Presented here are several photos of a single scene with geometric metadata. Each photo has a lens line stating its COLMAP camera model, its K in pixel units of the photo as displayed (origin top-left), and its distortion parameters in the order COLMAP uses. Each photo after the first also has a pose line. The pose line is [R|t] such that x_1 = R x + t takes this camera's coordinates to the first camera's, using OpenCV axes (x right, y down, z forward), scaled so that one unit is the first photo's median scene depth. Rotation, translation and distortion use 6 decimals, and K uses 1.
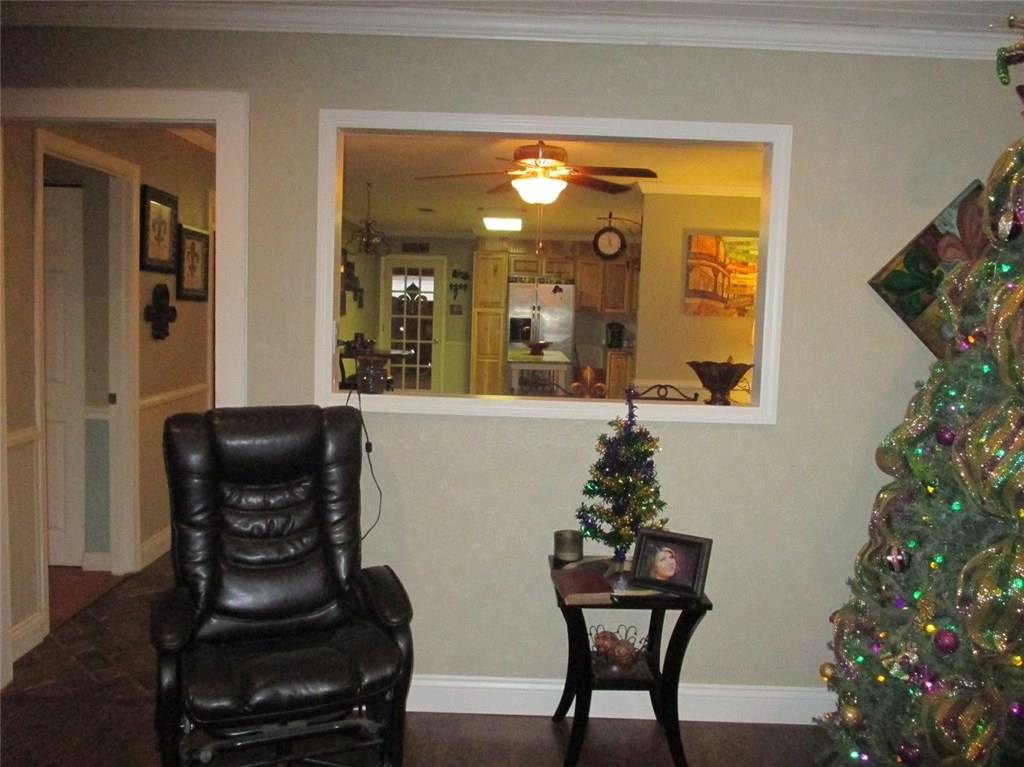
lens RADIAL K [[830.9, 0, 515.4], [0, 830.9, 375.8], [0, 0, 1]] dist [-0.041745, 0.007471]
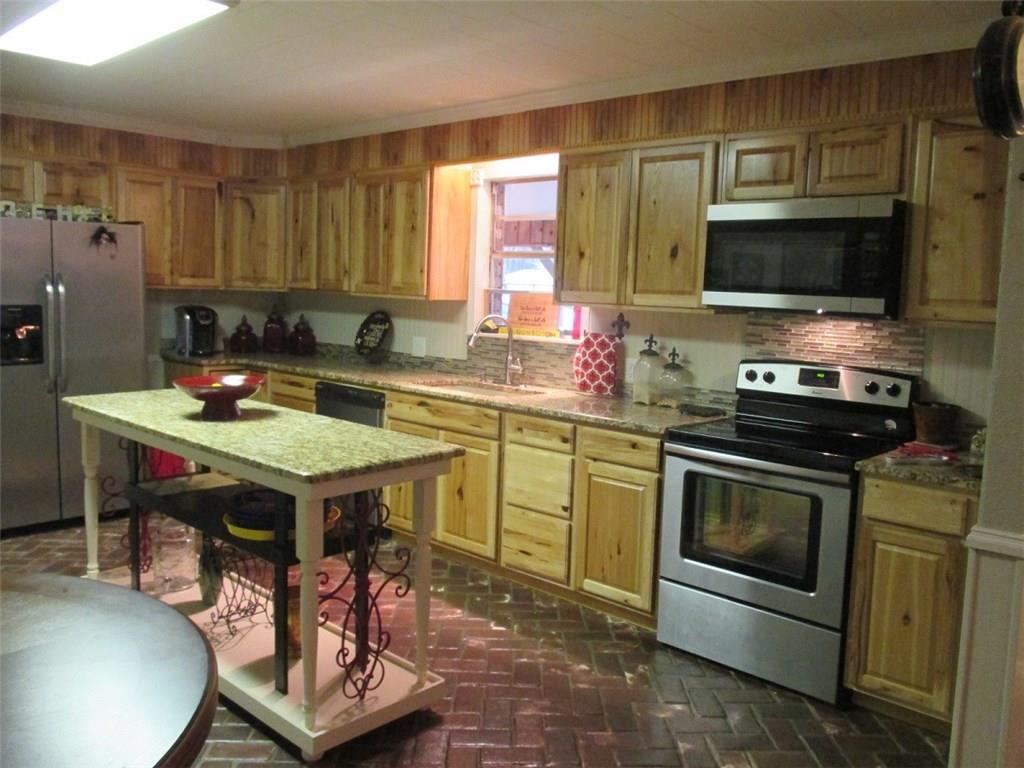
lens RADIAL K [[830.9, 0, 516.5], [0, 830.9, 378.1], [0, 0, 1]] dist [-0.041745, 0.007471]
pose [[0.674715, -0.095219, 0.731910, -0.209118], [0.053272, 0.995340, 0.080380, -0.091543], [-0.736153, -0.015243, 0.676643, 0.950418]]
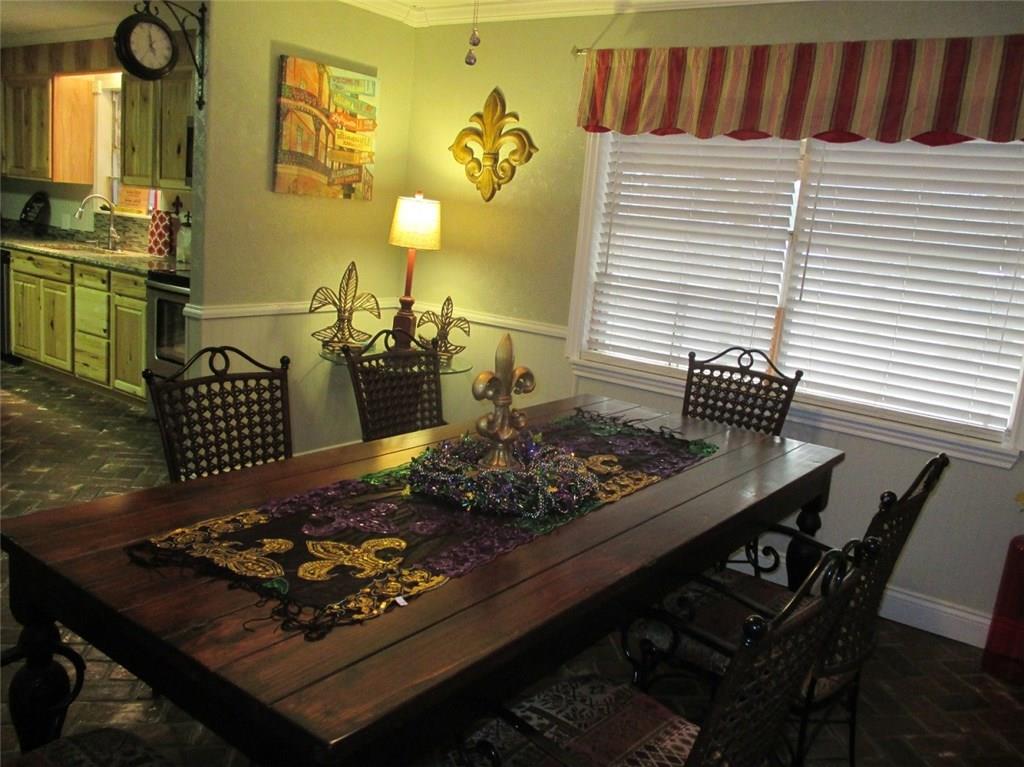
lens RADIAL K [[830.9, 0, 506.1], [0, 830.9, 376.3], [0, 0, 1]] dist [-0.041745, 0.007471]
pose [[0.582428, -0.141059, 0.800549, -0.194115], [0.000940, 0.984945, 0.172867, -0.046524], [-0.812881, -0.099930, 0.573792, 0.514213]]
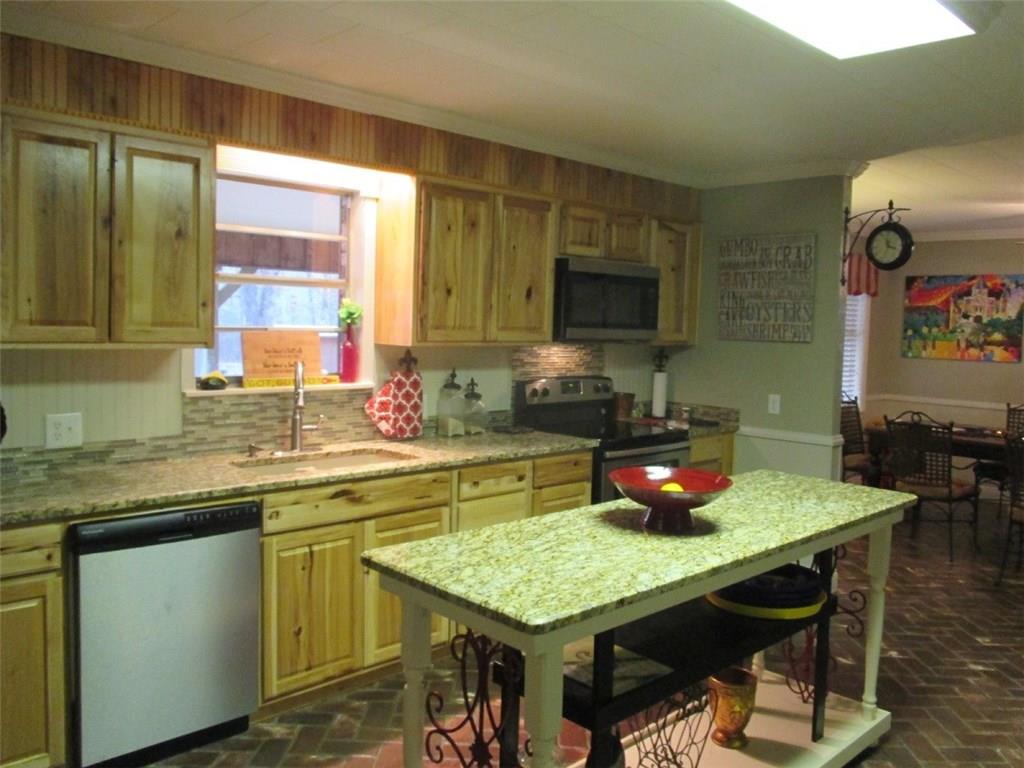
lens RADIAL K [[830.9, 0, 505.6], [0, 830.9, 380.7], [0, 0, 1]] dist [-0.041745, 0.007471]
pose [[-0.689294, -0.106109, 0.716669, -0.171037], [0.010694, 0.987618, 0.156512, -0.161737], [-0.724403, 0.115547, -0.679624, 1.734512]]
